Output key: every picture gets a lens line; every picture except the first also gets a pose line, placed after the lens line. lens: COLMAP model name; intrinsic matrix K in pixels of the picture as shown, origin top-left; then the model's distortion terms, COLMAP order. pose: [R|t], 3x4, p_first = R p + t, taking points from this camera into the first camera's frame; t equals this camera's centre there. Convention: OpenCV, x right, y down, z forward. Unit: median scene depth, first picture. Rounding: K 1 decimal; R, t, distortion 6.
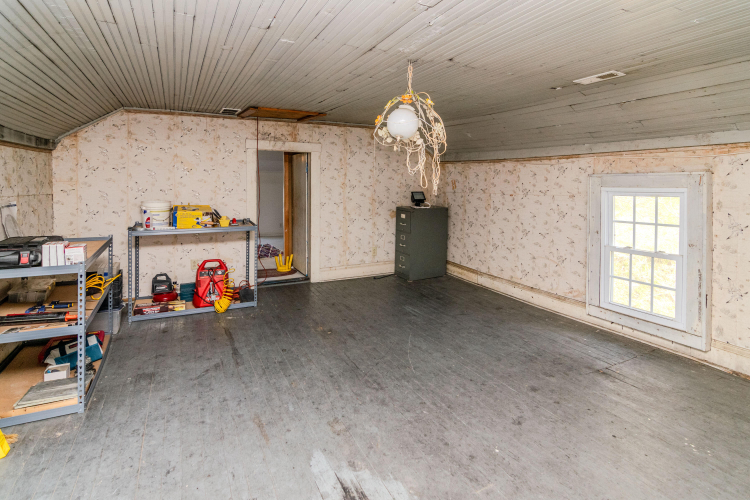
lens RADIAL K [[371.0, 0, 367.1], [0, 371.0, 190.4], [0, 0, 1]] dist [-0.003631, -0.005020]
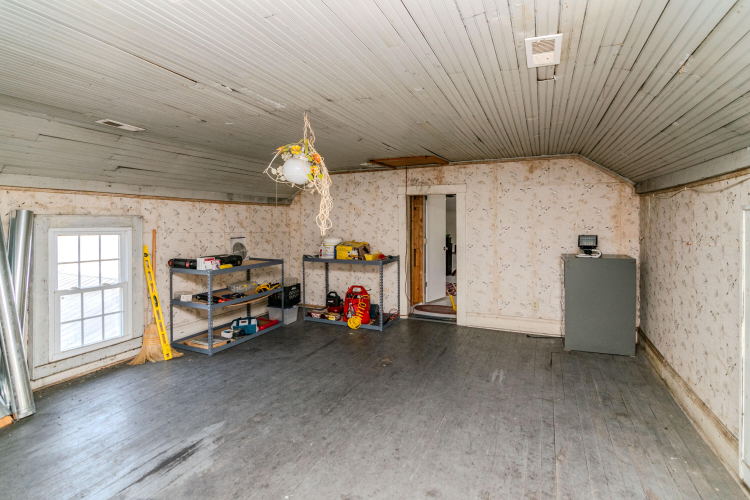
lens RADIAL K [[371.0, 0, 391.4], [0, 371.0, 227.5], [0, 0, 1]] dist [-0.003631, -0.005020]
pose [[0.651502, 0.003105, -0.758640, 0.602565], [-0.013494, 0.999881, -0.007496, -0.002390], [0.758527, 0.015120, 0.651467, 0.267160]]
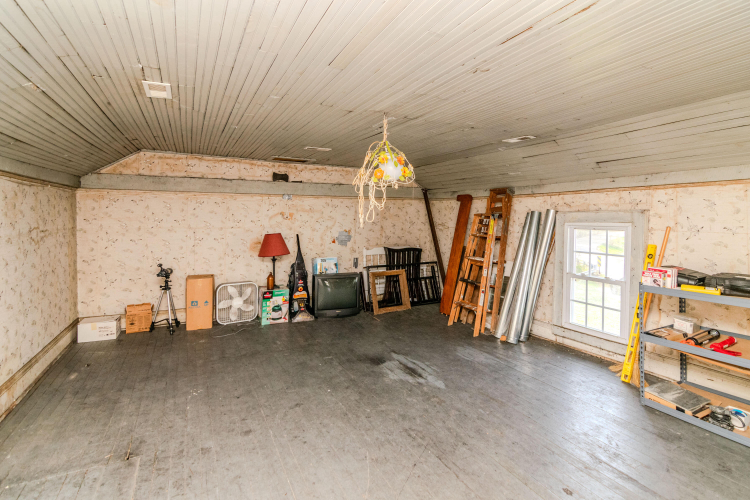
lens RADIAL K [[371.0, 0, 373.8], [0, 371.0, 243.1], [0, 0, 1]] dist [-0.003631, -0.005020]
pose [[-0.999944, -0.007825, 0.007059, 0.073991], [-0.007184, 0.996220, 0.086573, -0.023827], [-0.007710, 0.086518, -0.996220, 1.185319]]
